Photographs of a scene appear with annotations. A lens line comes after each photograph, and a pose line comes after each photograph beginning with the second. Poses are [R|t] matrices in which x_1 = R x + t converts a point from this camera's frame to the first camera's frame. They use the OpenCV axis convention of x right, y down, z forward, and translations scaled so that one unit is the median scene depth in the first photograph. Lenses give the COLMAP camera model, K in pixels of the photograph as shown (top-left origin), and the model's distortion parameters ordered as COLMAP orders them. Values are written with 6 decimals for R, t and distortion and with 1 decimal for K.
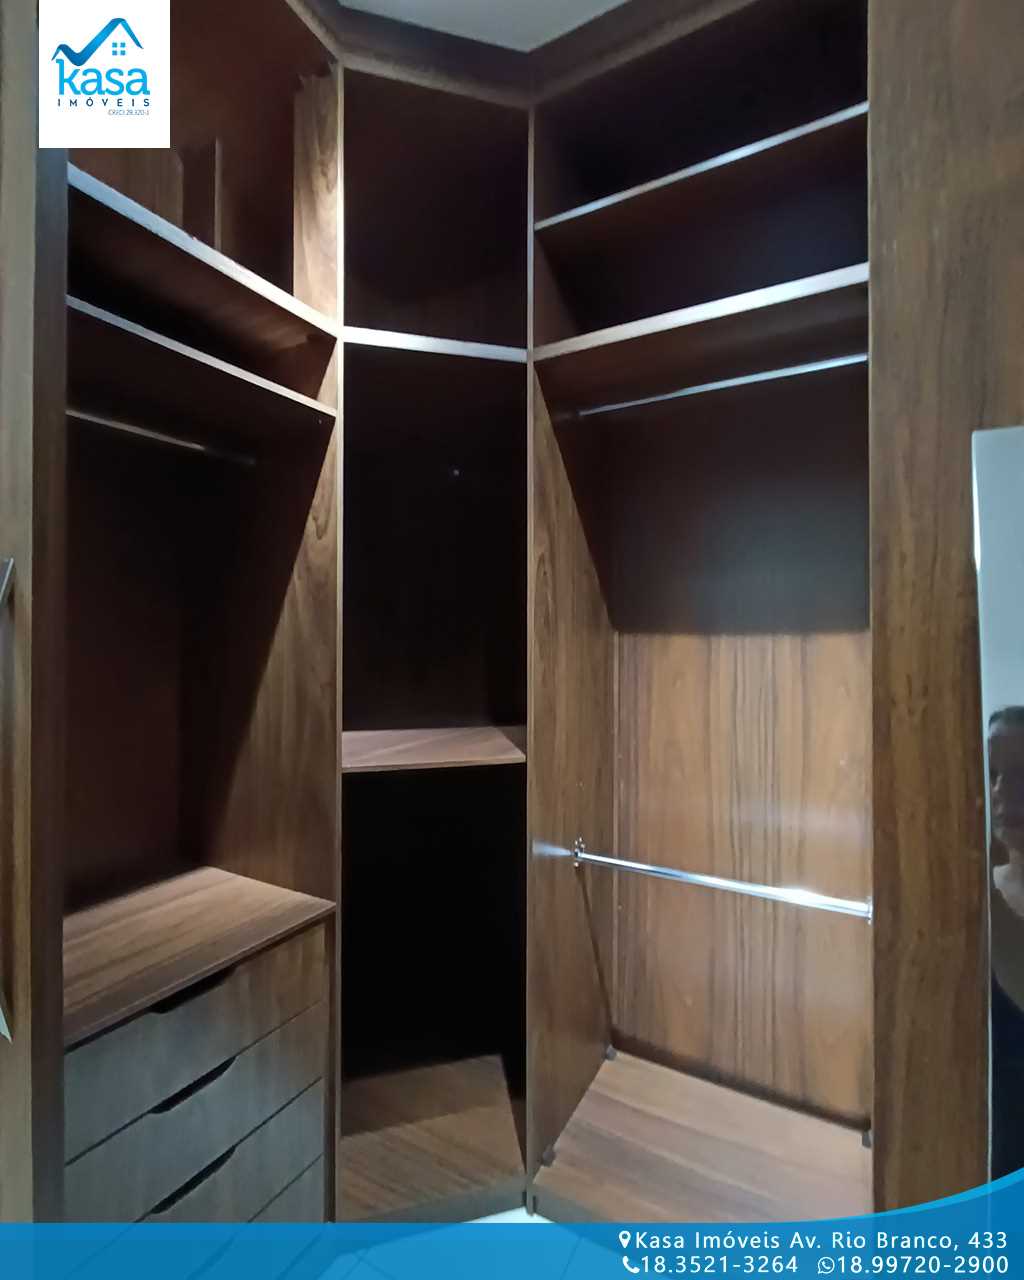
lens RADIAL K [[634.7, 0, 523.4], [0, 634.7, 635.8], [0, 0, 1]] dist [-0.004039, 0.000061]
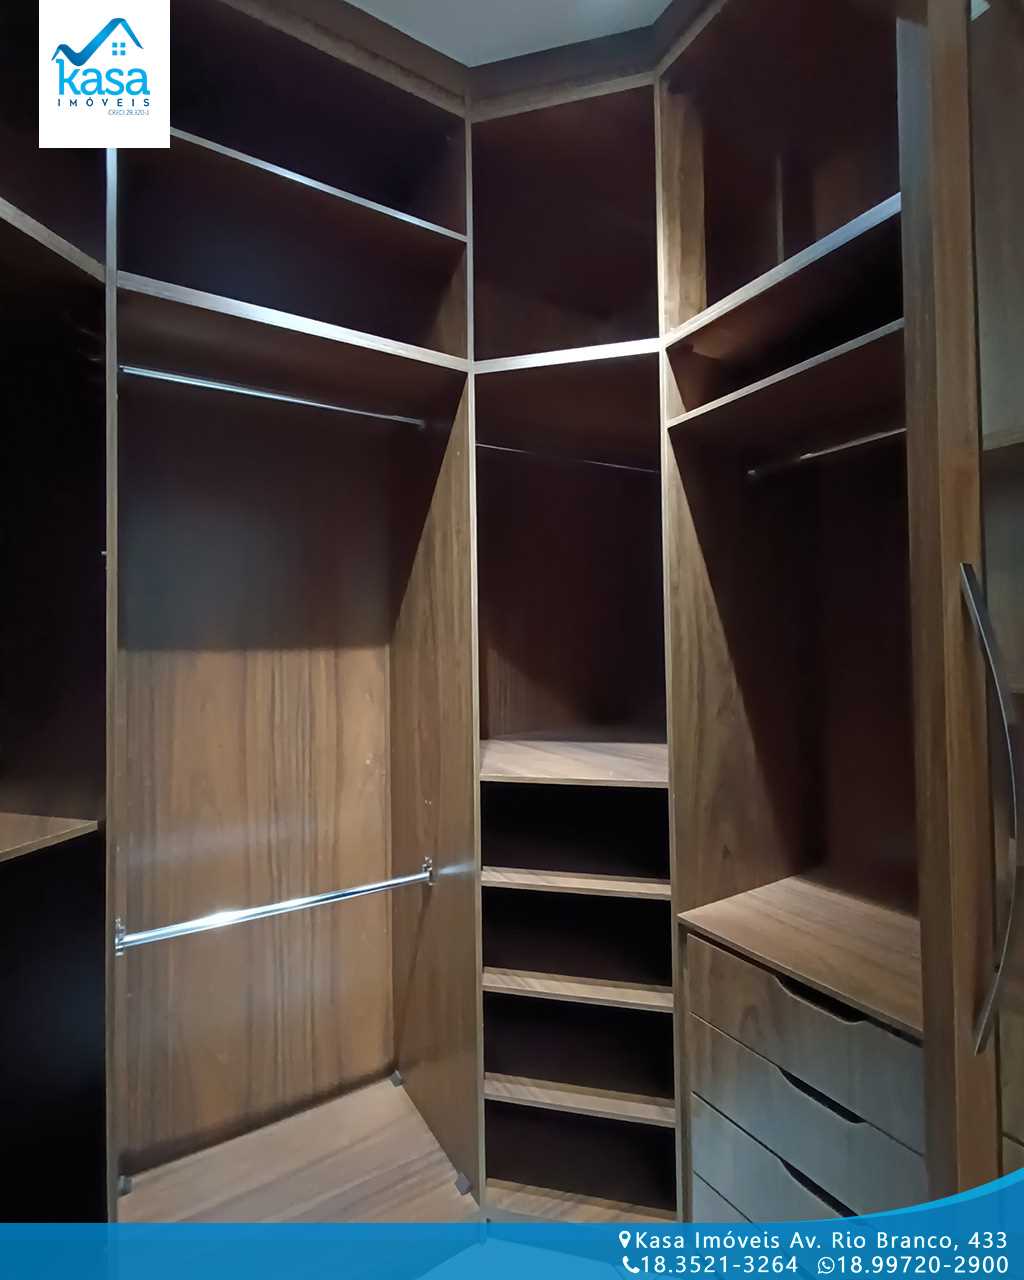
lens RADIAL K [[634.7, 0, 525.5], [0, 634.7, 639.4], [0, 0, 1]] dist [-0.004039, 0.000061]
pose [[0.481196, 0.003493, 0.876606, -0.343998], [0.014194, 0.999830, -0.011776, -0.002488], [-0.876498, 0.018109, 0.481064, 0.193733]]
